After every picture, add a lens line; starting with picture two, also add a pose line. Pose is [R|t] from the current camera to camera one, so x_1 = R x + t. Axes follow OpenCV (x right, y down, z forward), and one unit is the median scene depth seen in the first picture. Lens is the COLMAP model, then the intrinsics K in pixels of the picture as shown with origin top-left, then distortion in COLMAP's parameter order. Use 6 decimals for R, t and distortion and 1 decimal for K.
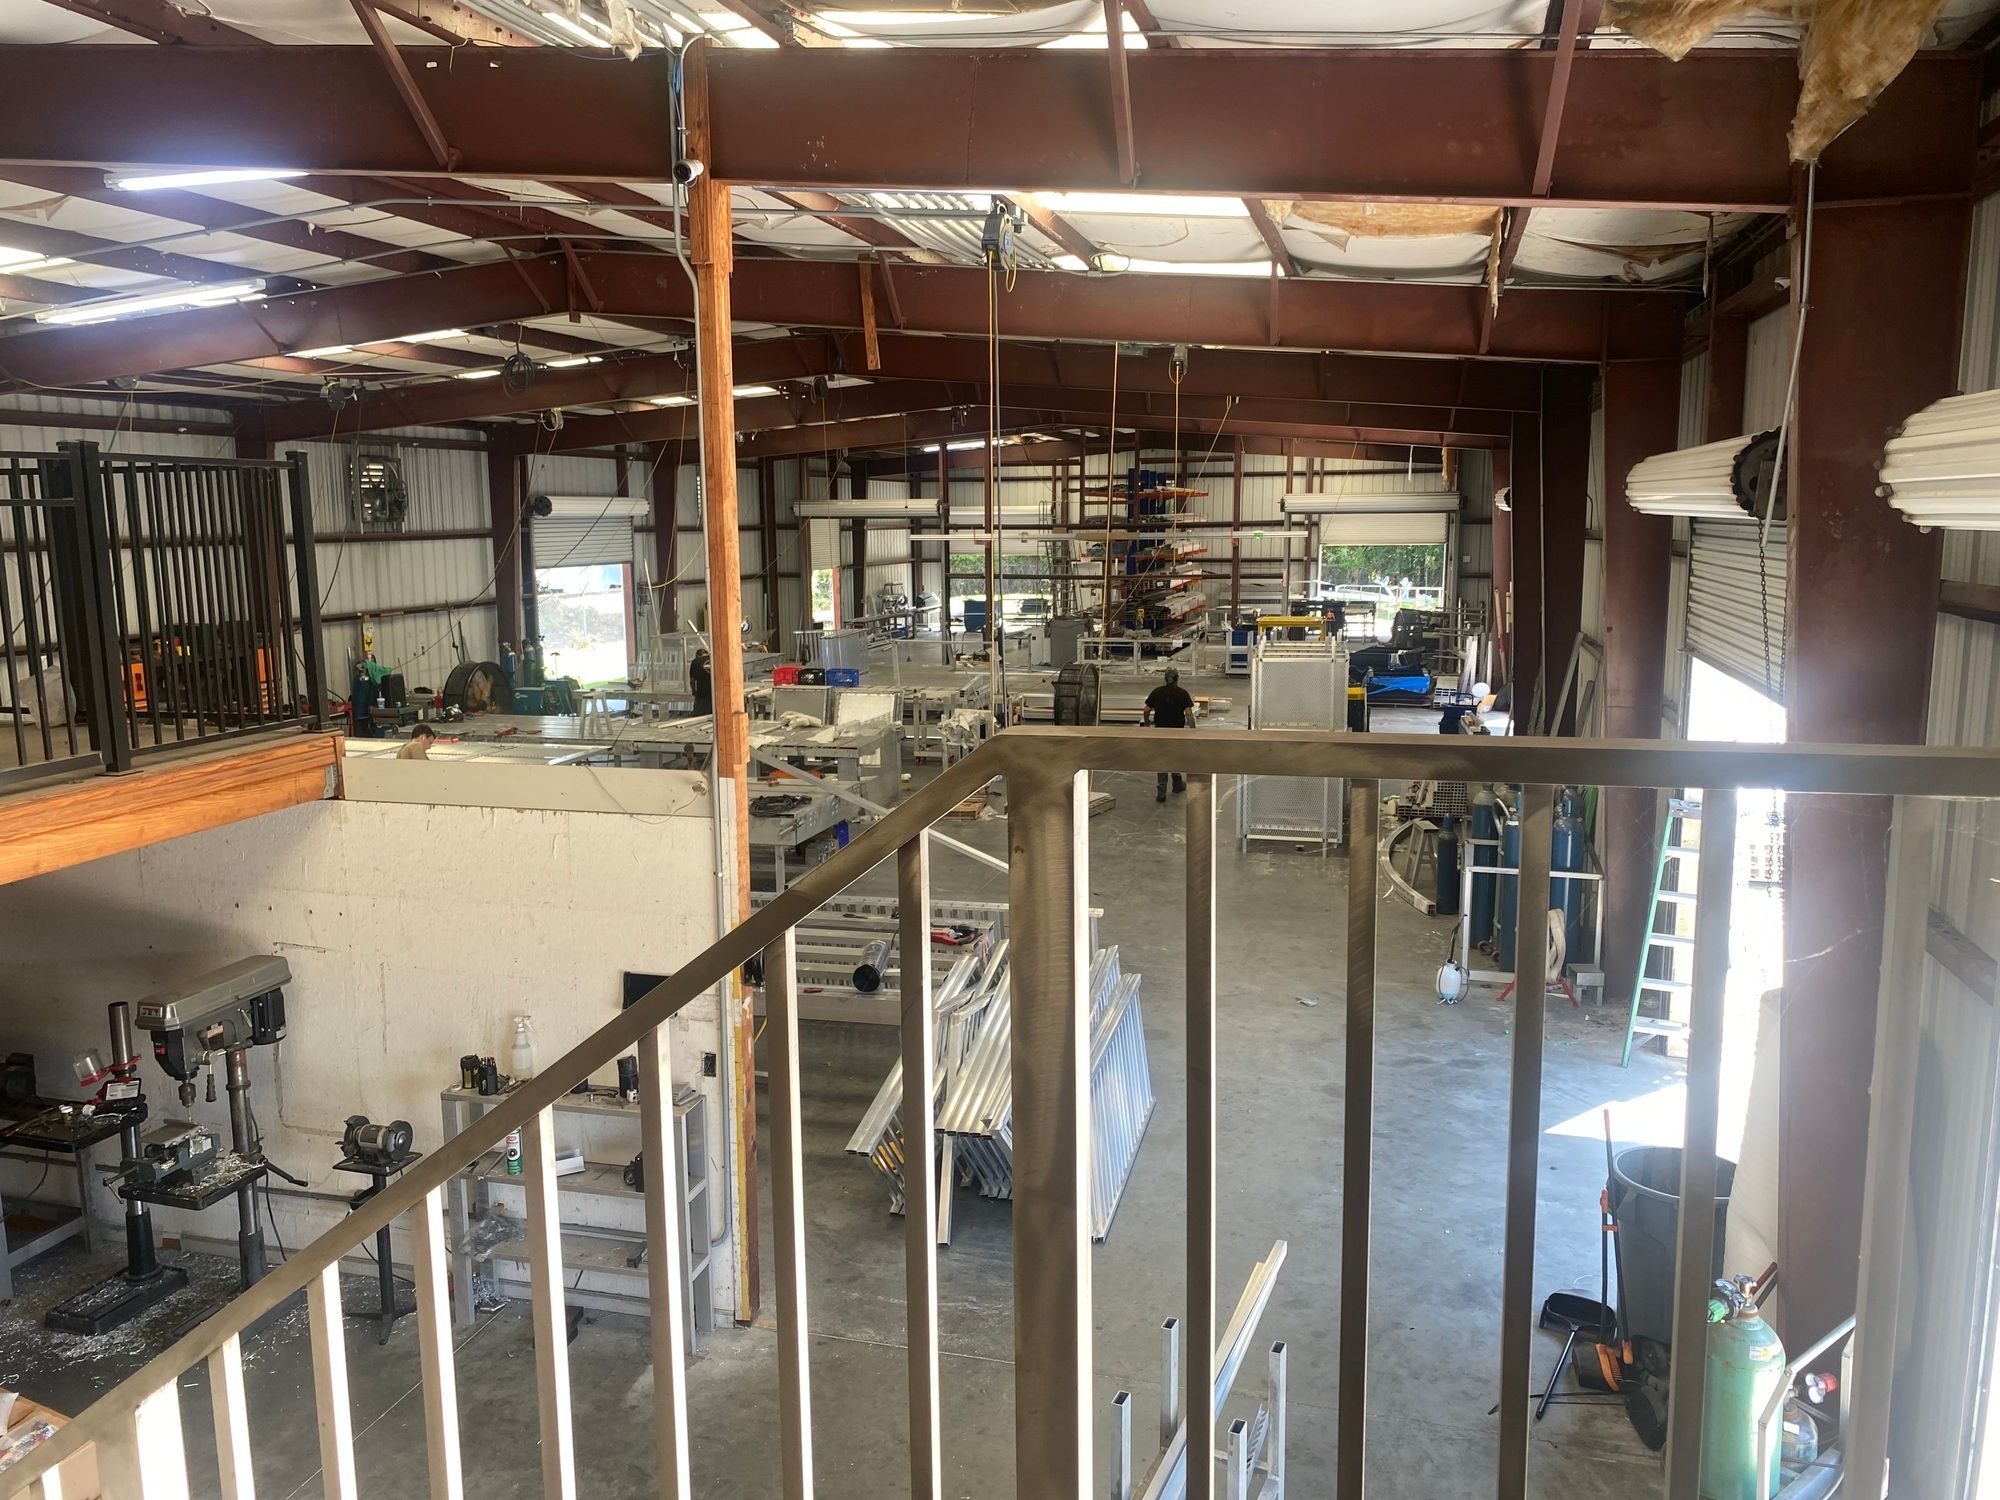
lens RADIAL K [[1509.7, 0, 1005.7], [0, 1509.7, 742.8], [0, 0, 1]] dist [0.024598, -0.025922]
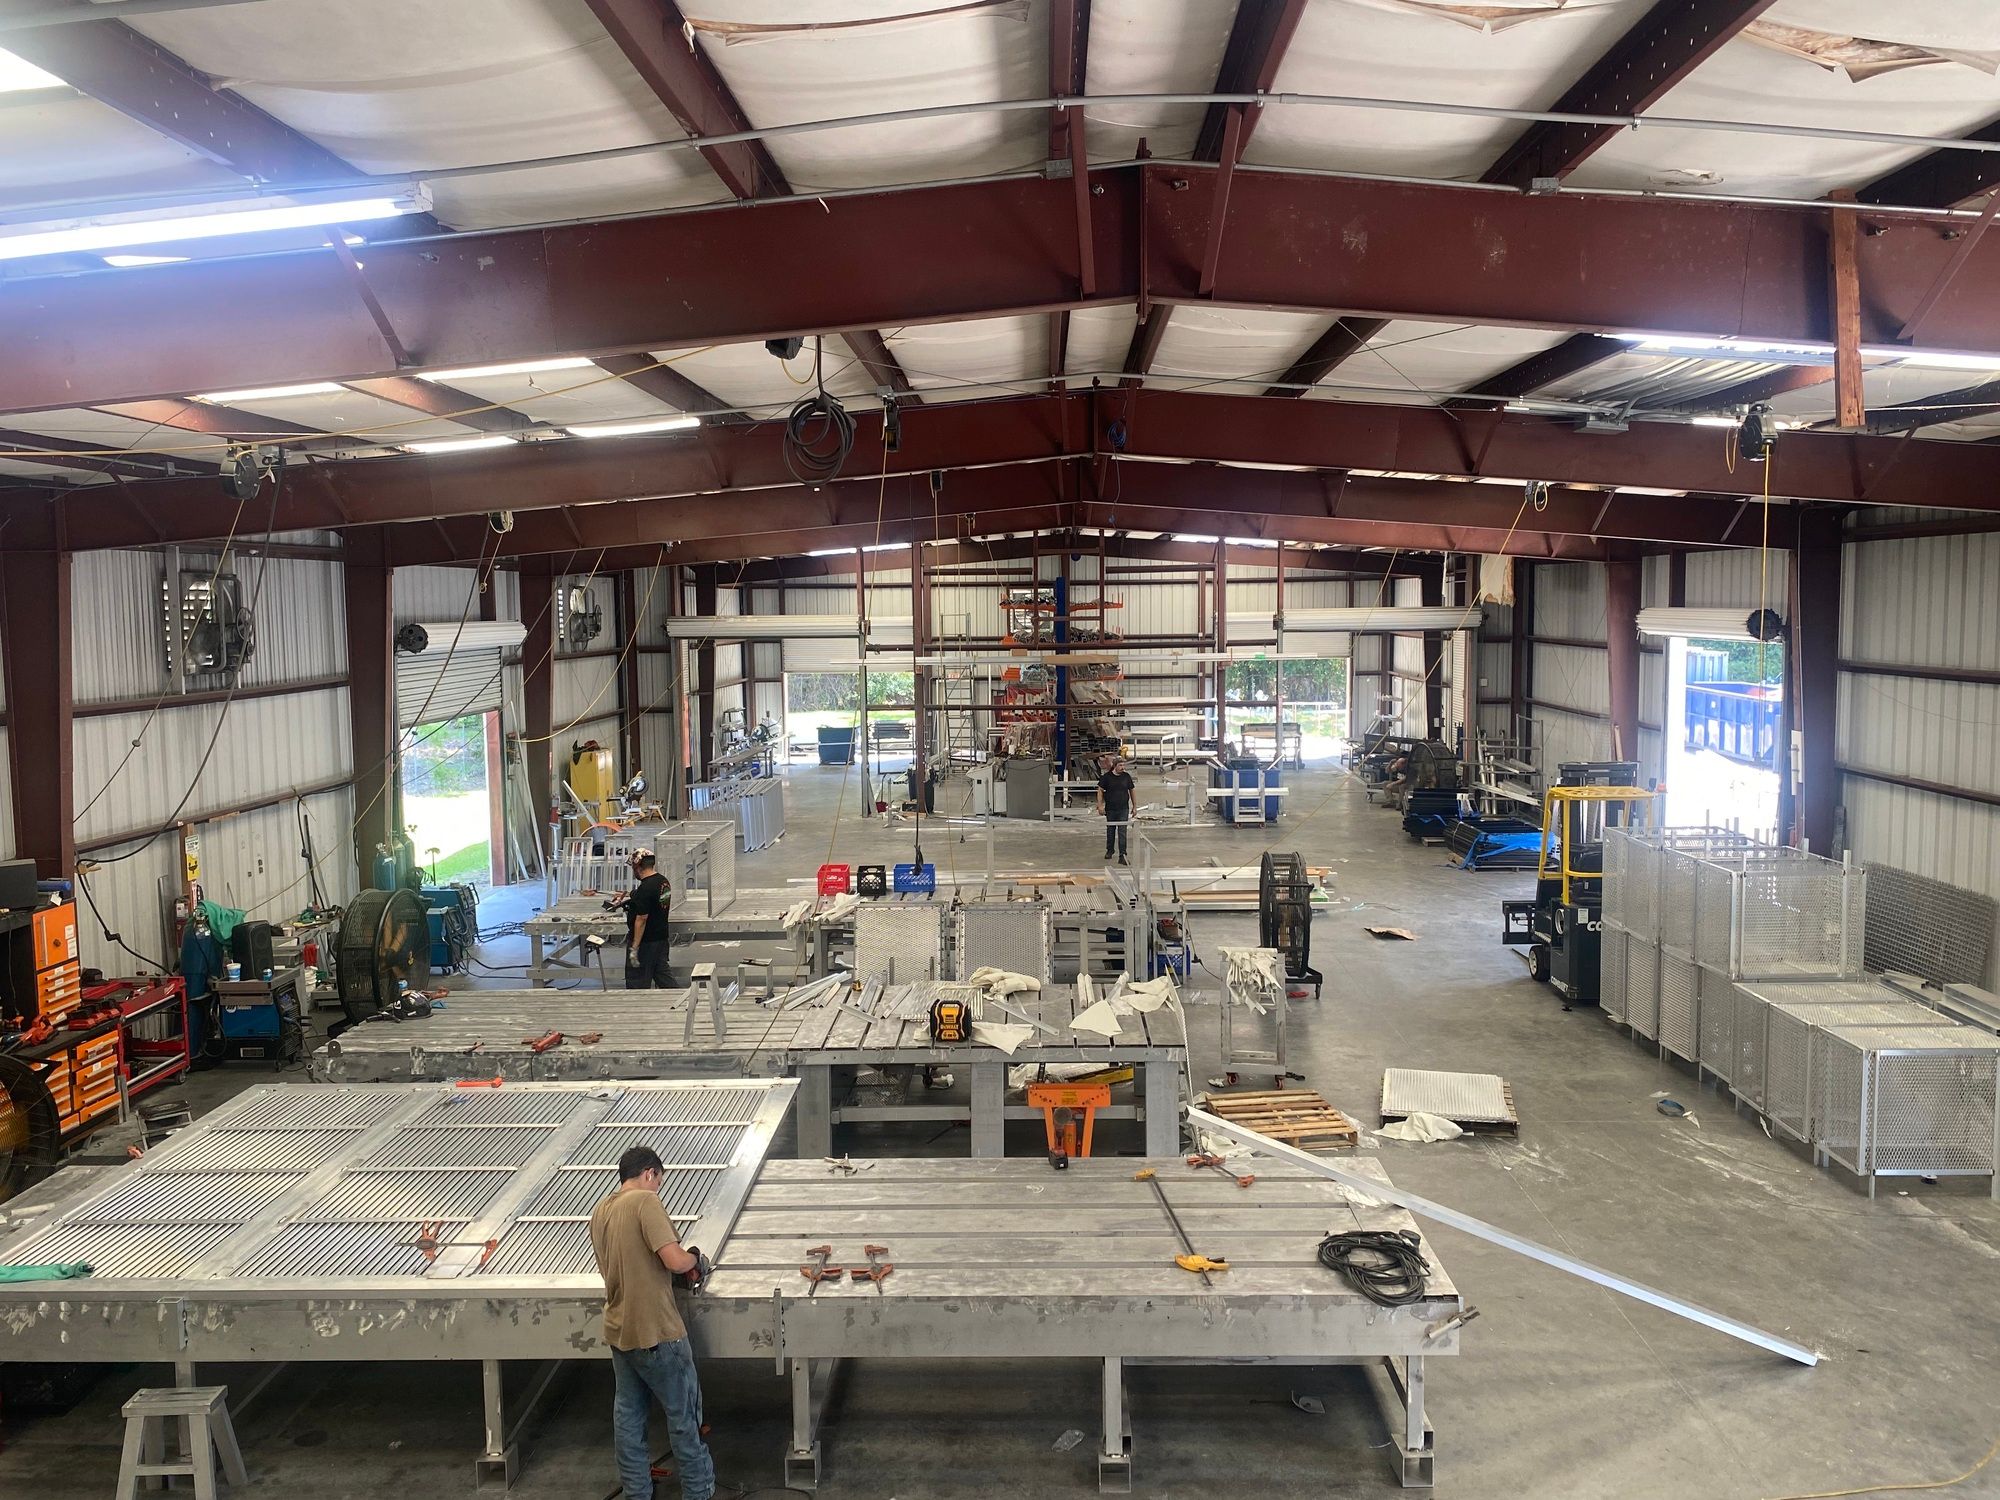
lens RADIAL K [[1509.7, 0, 1005.7], [0, 1509.7, 742.8], [0, 0, 1]] dist [0.024598, -0.025922]
pose [[0.973035, -0.024334, 0.229369, -0.211350], [0.038284, 0.997664, -0.056567, -0.061502], [-0.227457, 0.063823, 0.971694, 0.279962]]
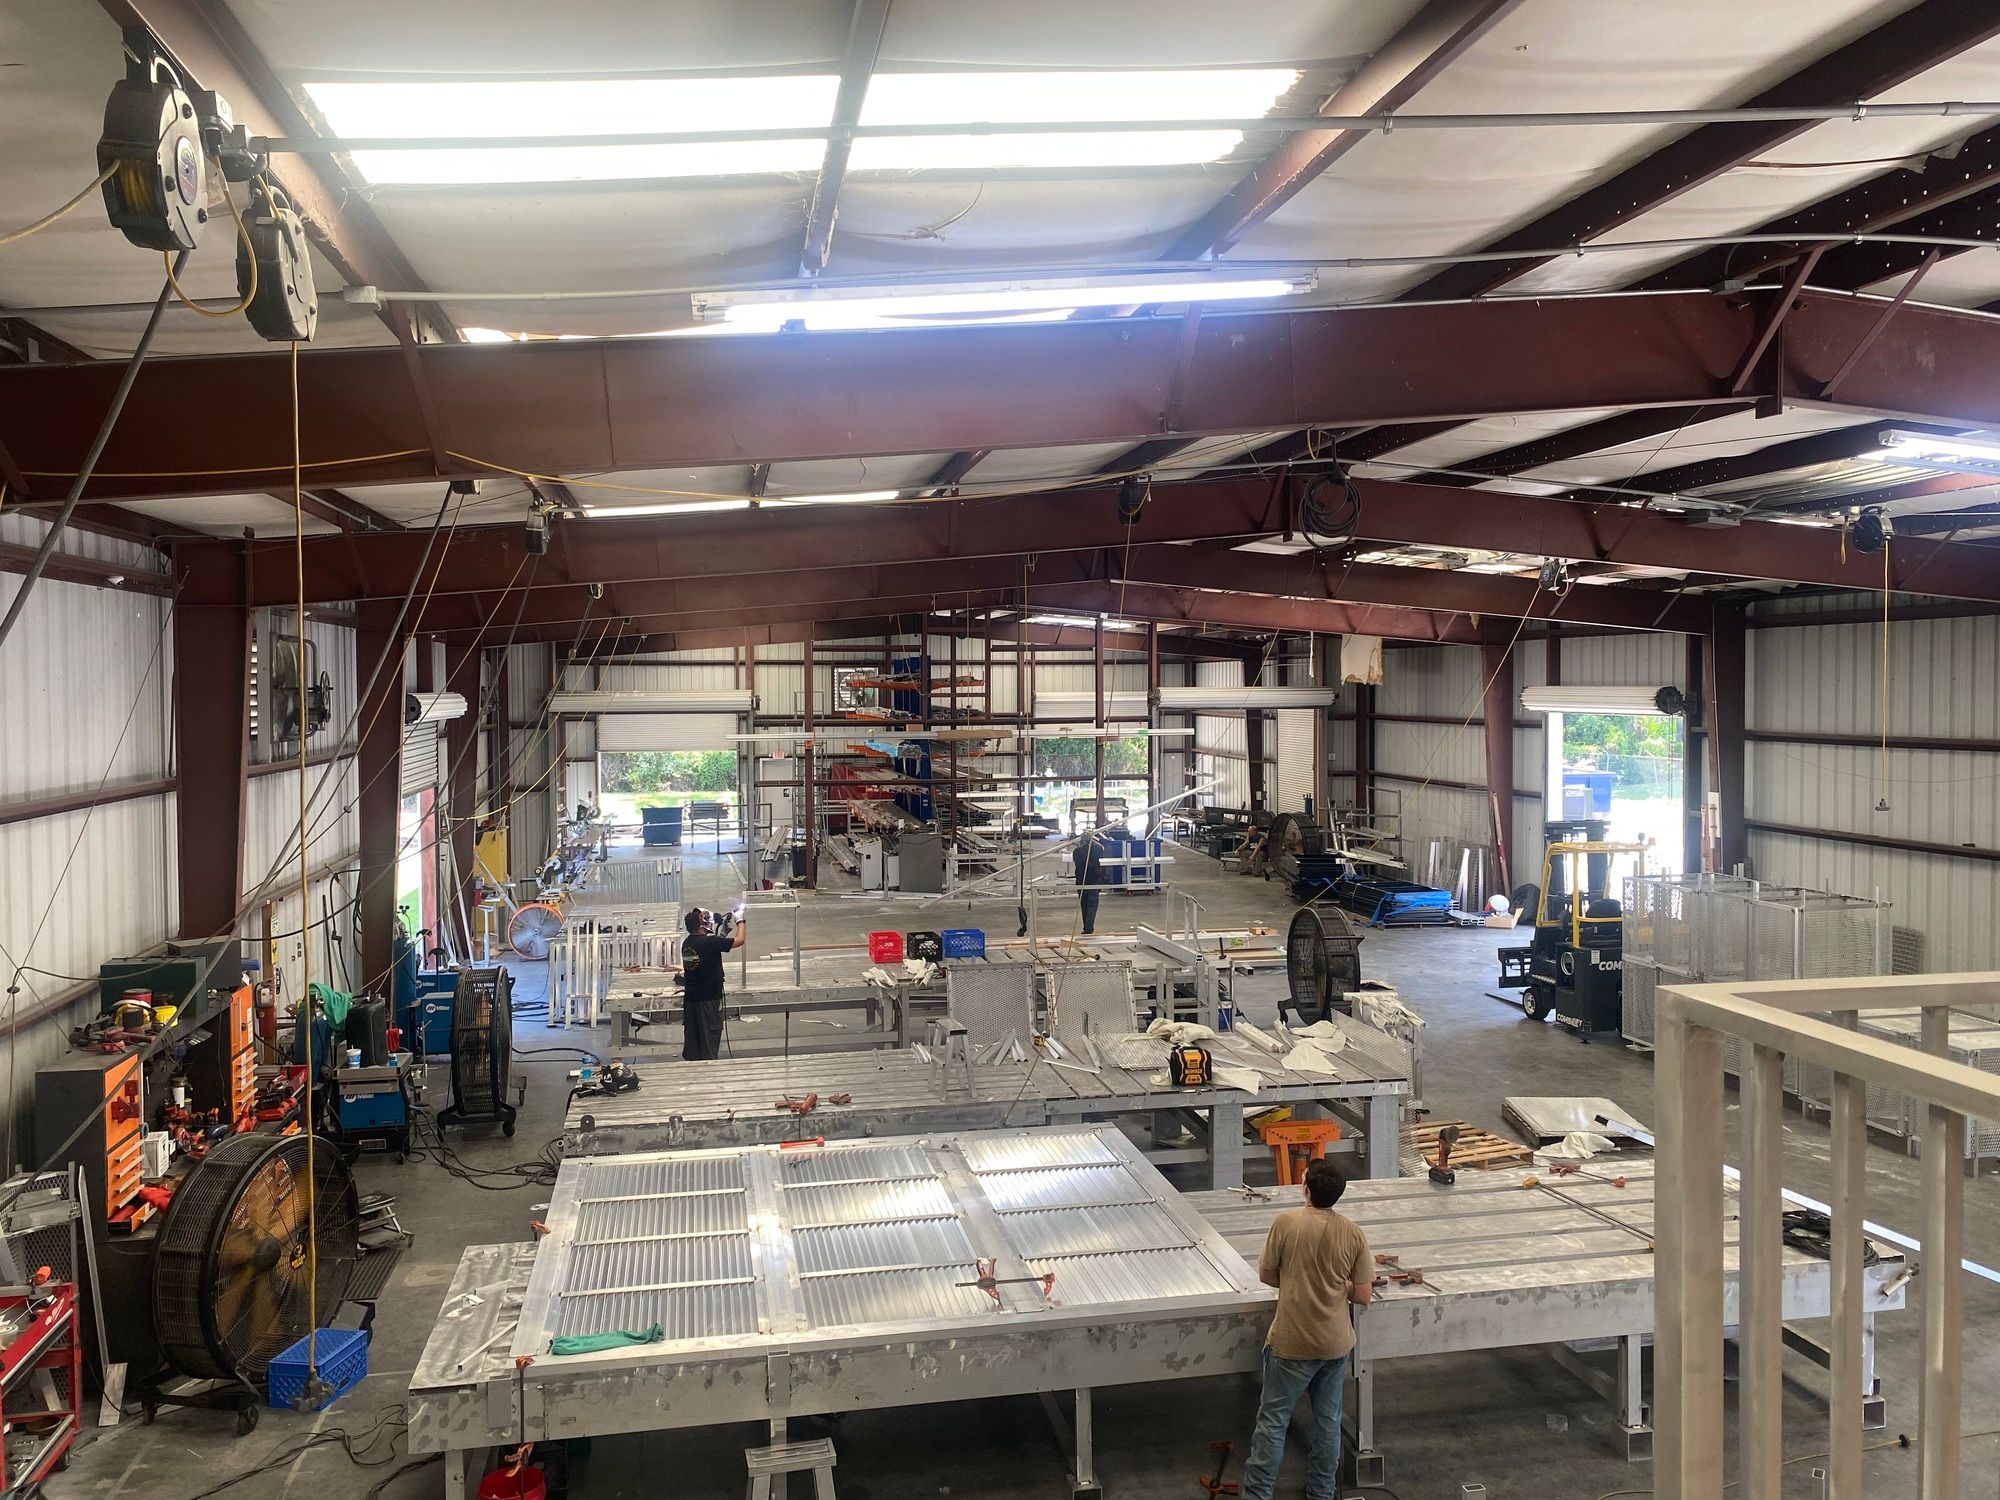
lens RADIAL K [[1517.3, 0, 991.3], [0, 1517.3, 748.1], [0, 0, 1]] dist [0.010083, 0.008148]
pose [[0.901926, -0.013945, 0.431666, -0.377552], [0.062340, 0.993216, -0.098167, -0.060732], [-0.427369, 0.115449, 0.896676, 0.315231]]
